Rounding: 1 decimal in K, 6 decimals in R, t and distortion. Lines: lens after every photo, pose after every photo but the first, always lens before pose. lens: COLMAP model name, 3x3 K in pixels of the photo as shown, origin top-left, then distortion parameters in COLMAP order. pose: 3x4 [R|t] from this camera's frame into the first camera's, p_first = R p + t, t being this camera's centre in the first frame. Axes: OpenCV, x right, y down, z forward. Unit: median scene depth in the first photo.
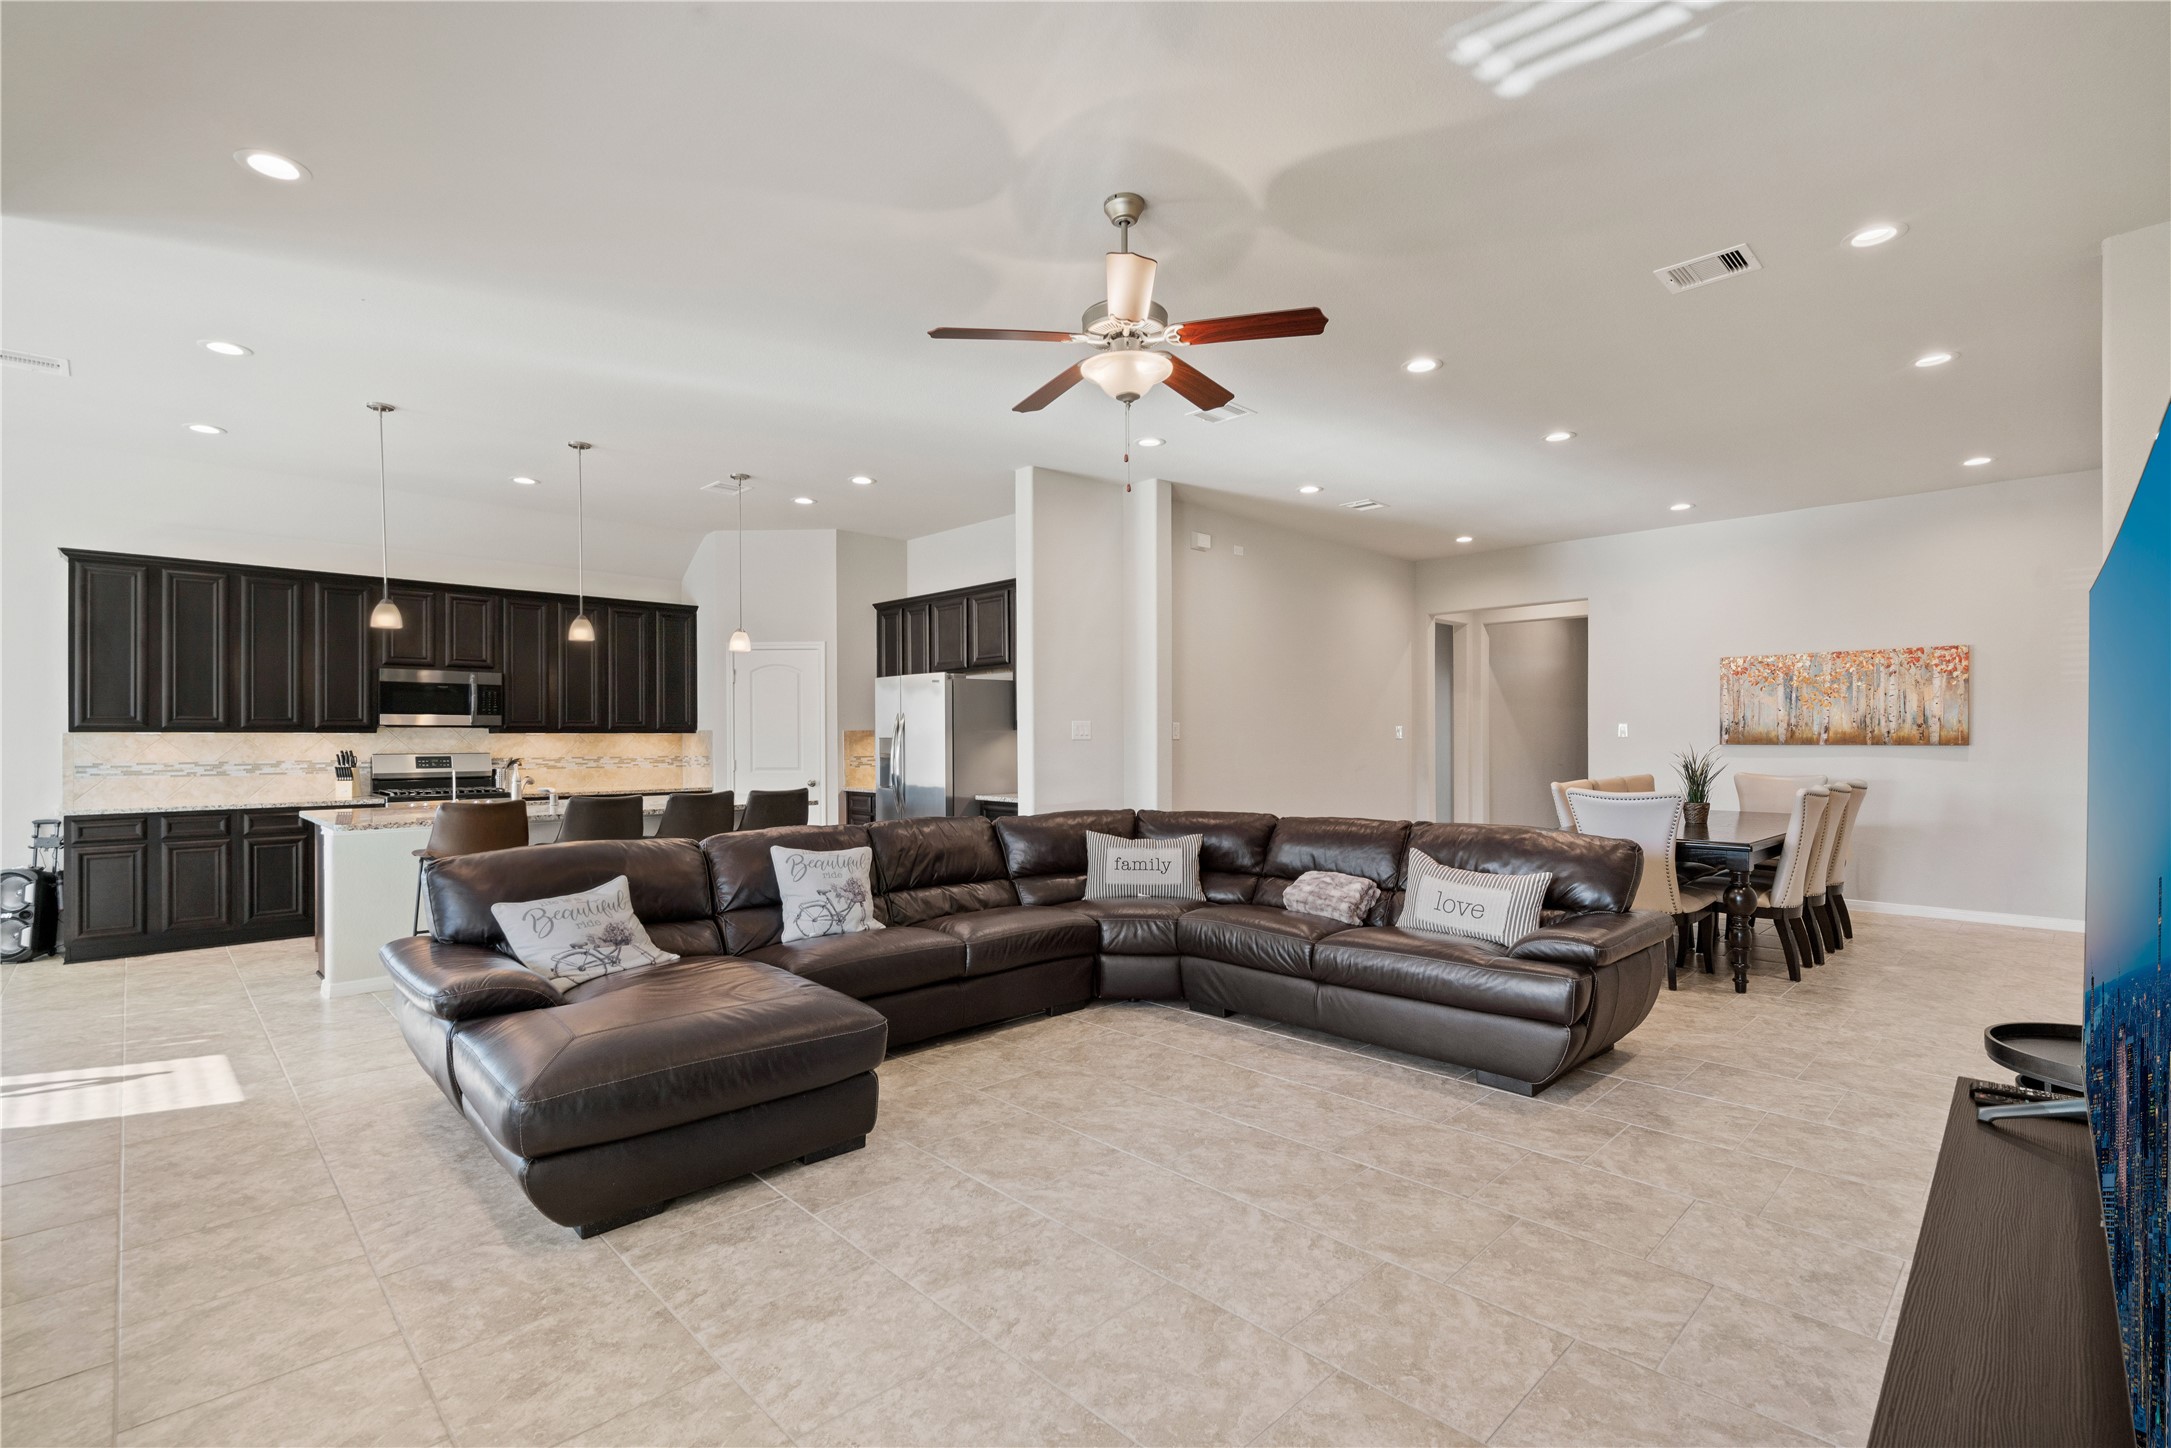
lens RADIAL K [[986.6, 0, 1088.2], [0, 986.6, 745.0], [0, 0, 1]] dist [-0.002117, 0.000928]
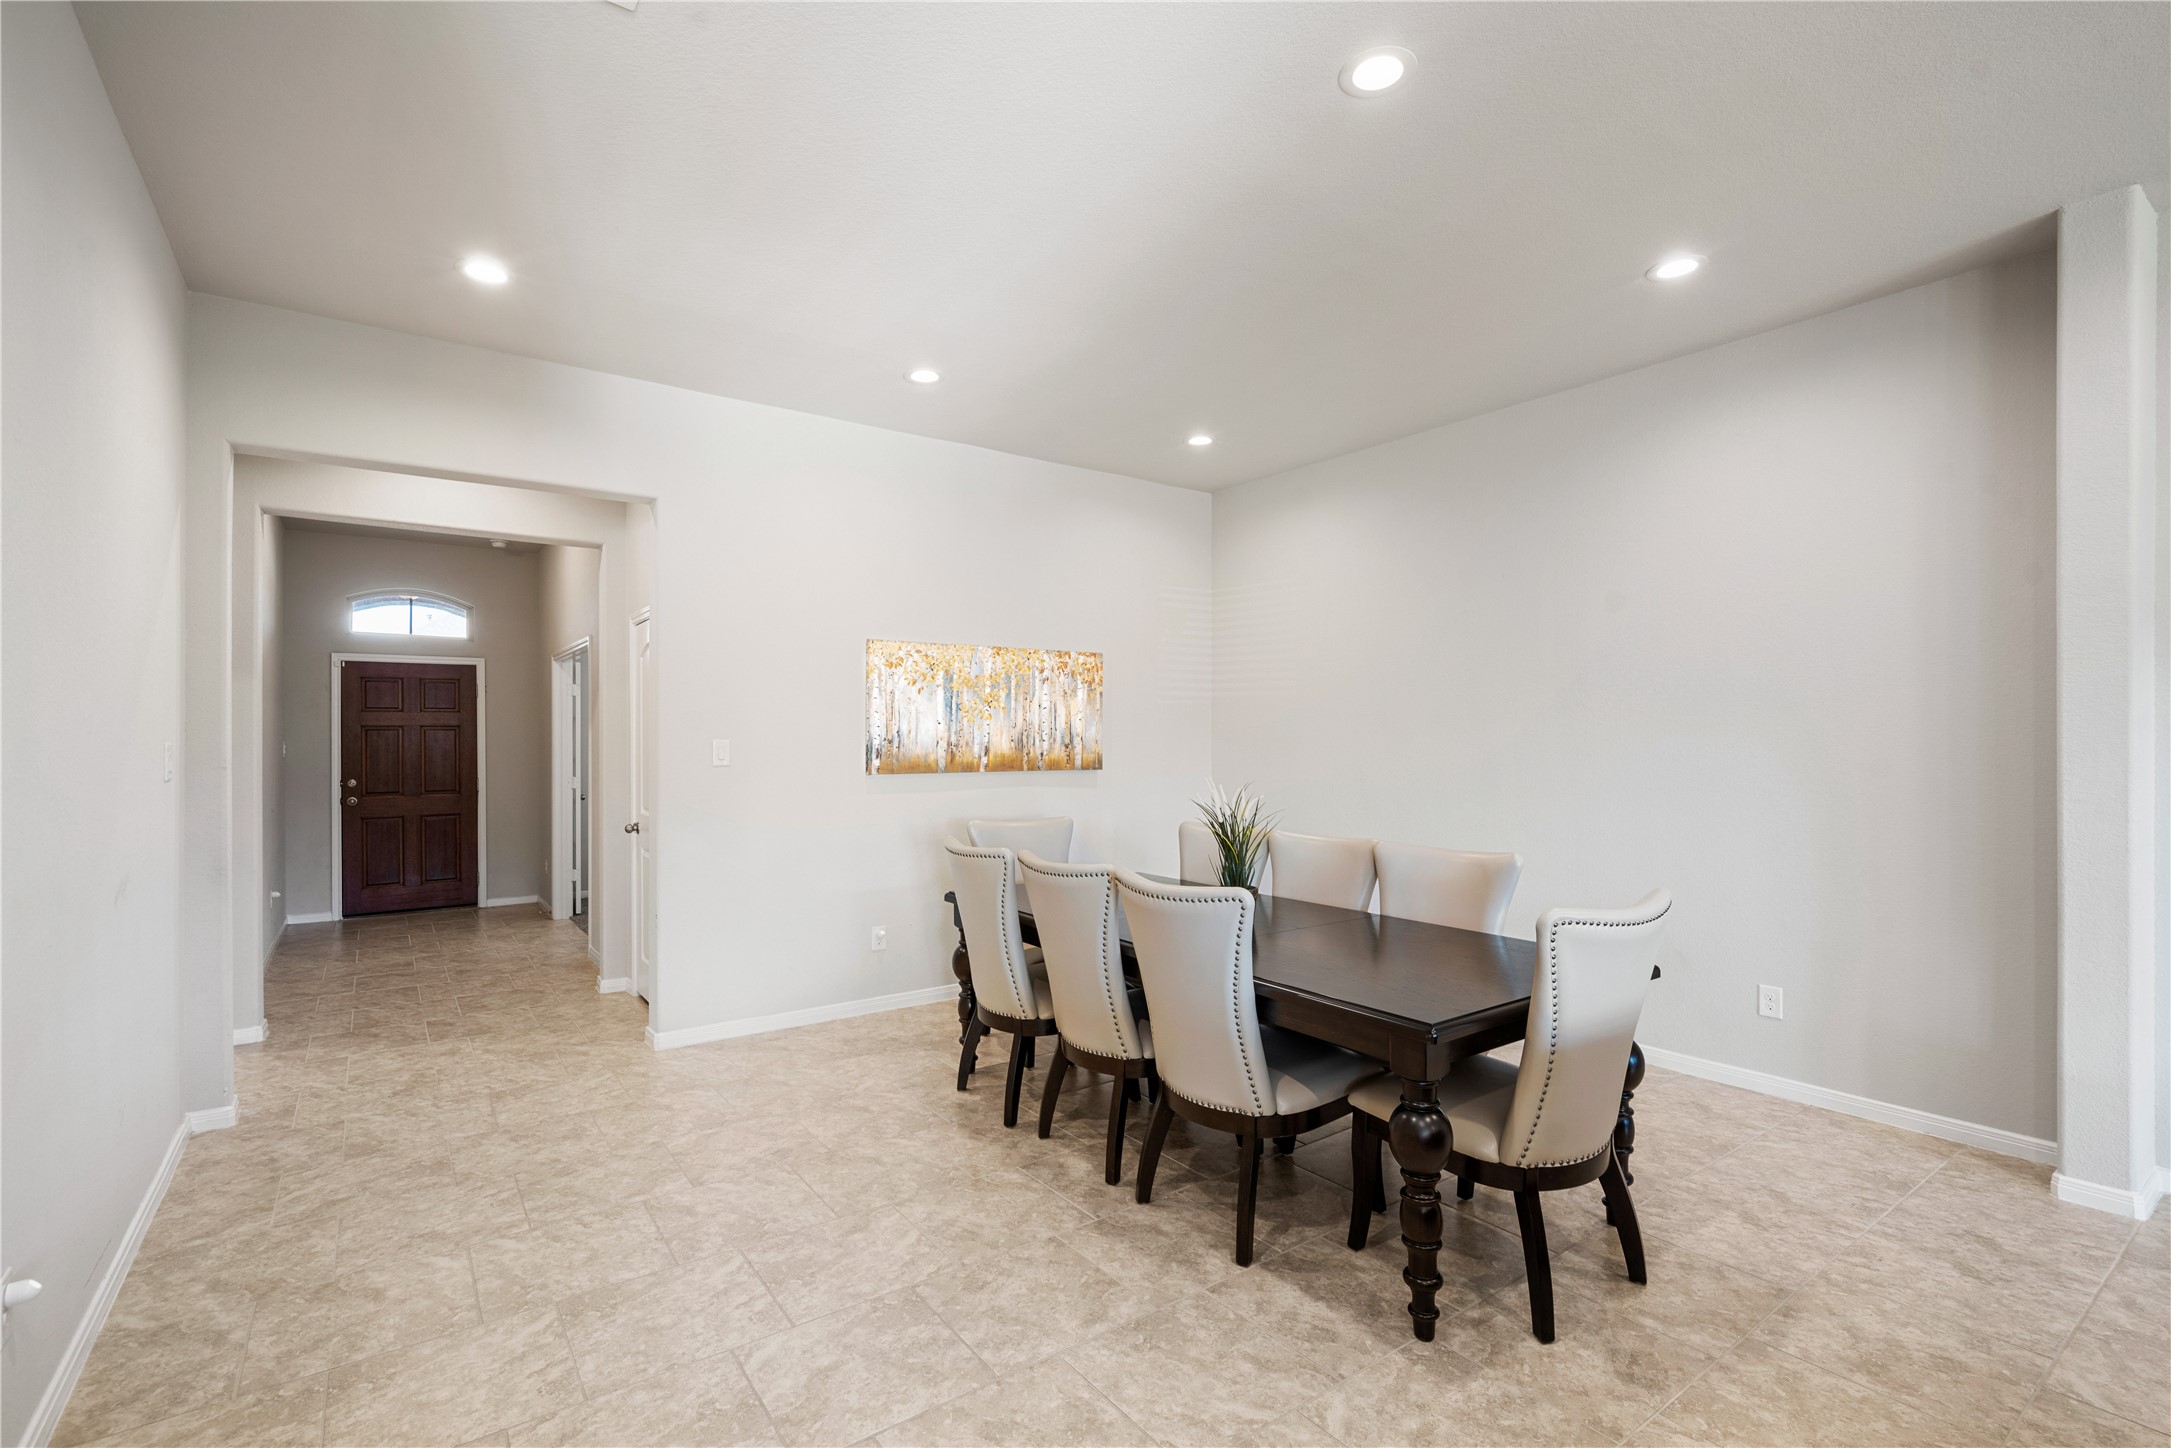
lens RADIAL K [[986.6, 0, 1079.3], [0, 986.6, 743.9], [0, 0, 1]] dist [-0.002117, 0.000928]
pose [[0.150723, -0.003064, 0.988571, 0.042266], [0.009661, 0.999952, 0.001626, -0.024234], [-0.988529, 0.009305, 0.150746, 0.918321]]
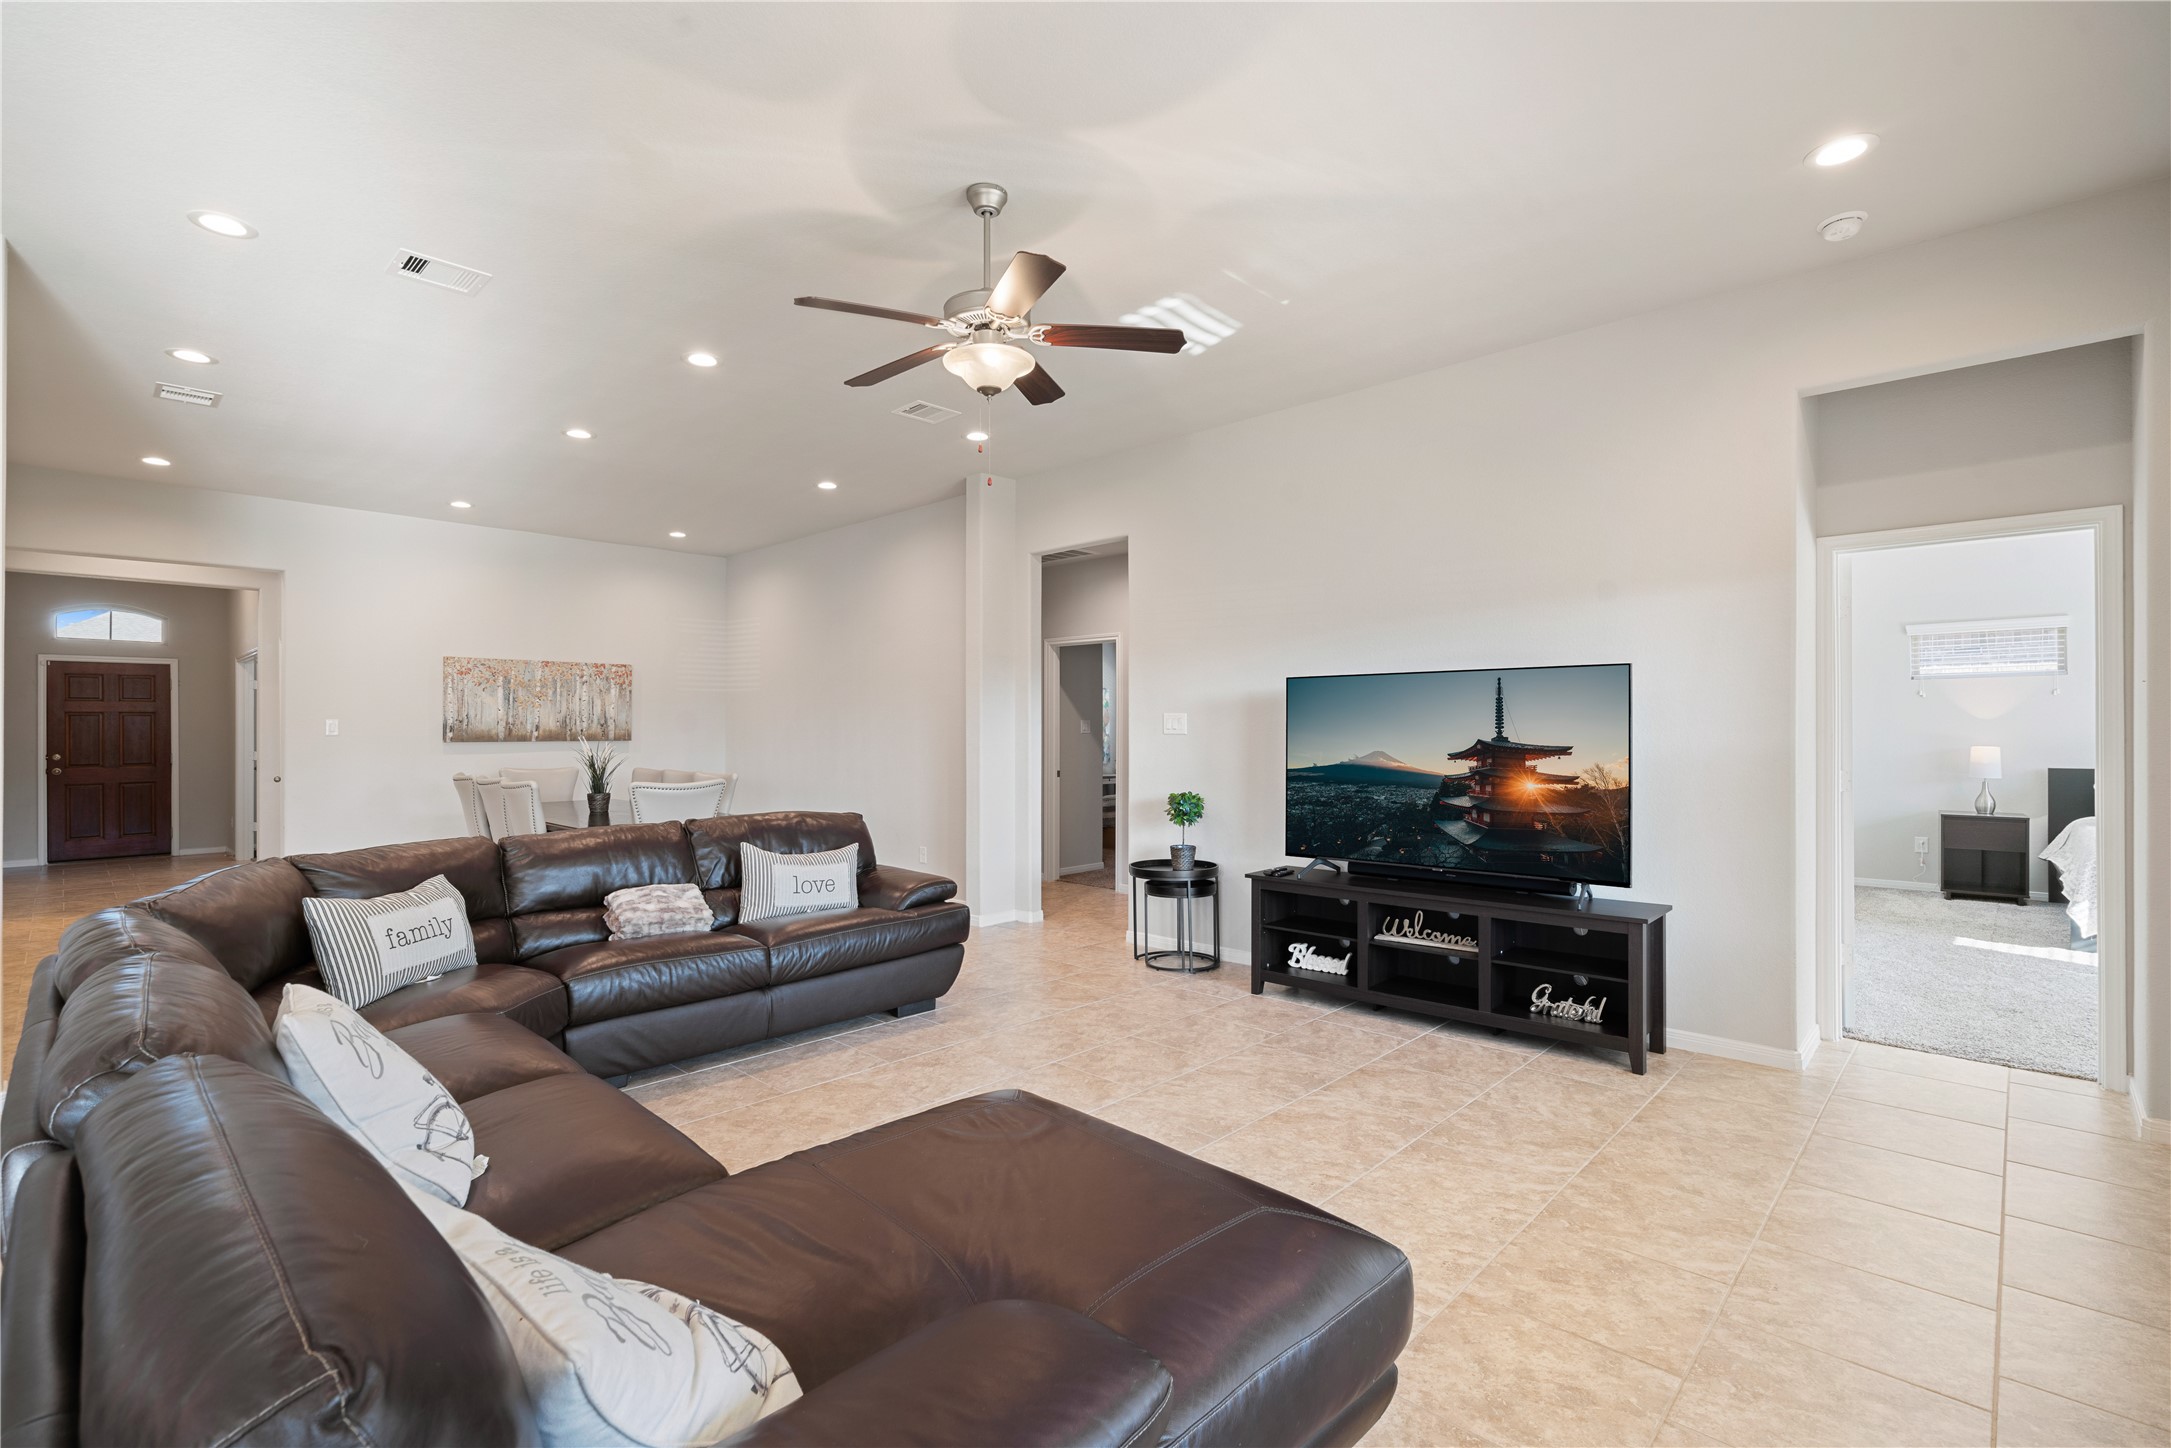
lens RADIAL K [[986.6, 0, 1075.8], [0, 986.6, 734.6], [0, 0, 1]] dist [-0.002117, 0.000928]
pose [[-0.030031, 0.000429, 0.999549, -0.461524], [0.010504, 0.999945, -0.000114, -0.001508], [-0.999494, 0.010496, -0.030034, 0.457850]]
